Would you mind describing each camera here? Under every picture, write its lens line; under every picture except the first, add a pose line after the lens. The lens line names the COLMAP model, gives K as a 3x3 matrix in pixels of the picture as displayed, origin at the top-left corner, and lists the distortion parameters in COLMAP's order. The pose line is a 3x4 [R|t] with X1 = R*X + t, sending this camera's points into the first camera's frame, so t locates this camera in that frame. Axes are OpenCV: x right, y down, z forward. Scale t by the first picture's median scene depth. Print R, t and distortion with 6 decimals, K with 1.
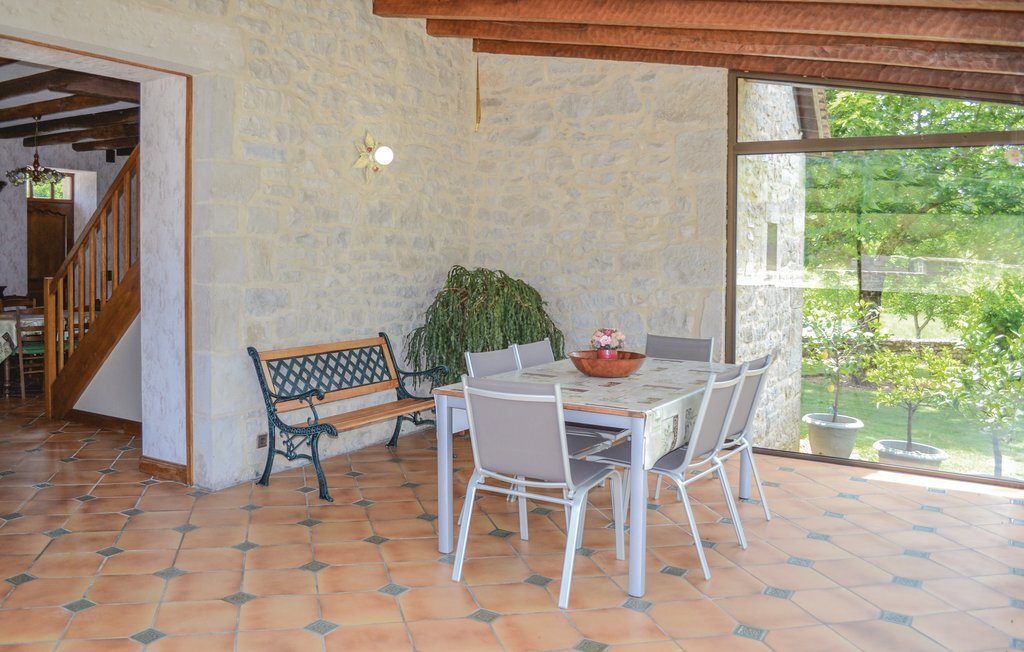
lens RADIAL K [[840.8, 0, 512.7], [0, 840.8, 291.1], [0, 0, 1]] dist [-0.083973, 0.005116]
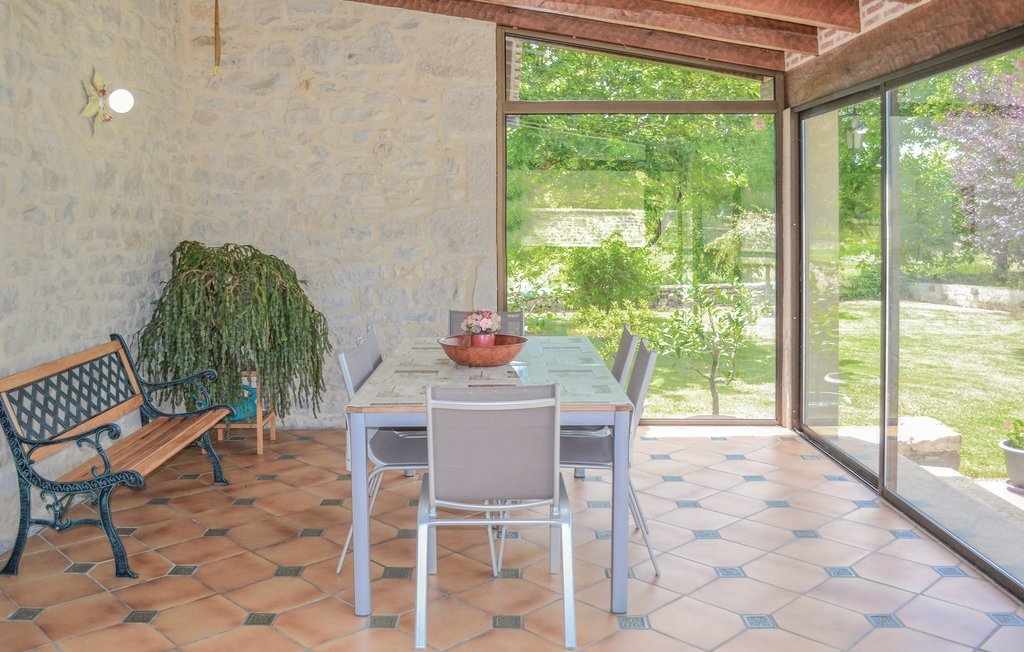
lens RADIAL K [[873.6, 0, 511.5], [0, 873.6, 212.1], [0, 0, 1]] dist [-0.075986, 0.005868]
pose [[0.857824, -0.022110, 0.513467, -0.232305], [0.044155, 0.998551, -0.030770, -0.019829], [-0.512043, 0.049068, 0.857557, 0.141880]]
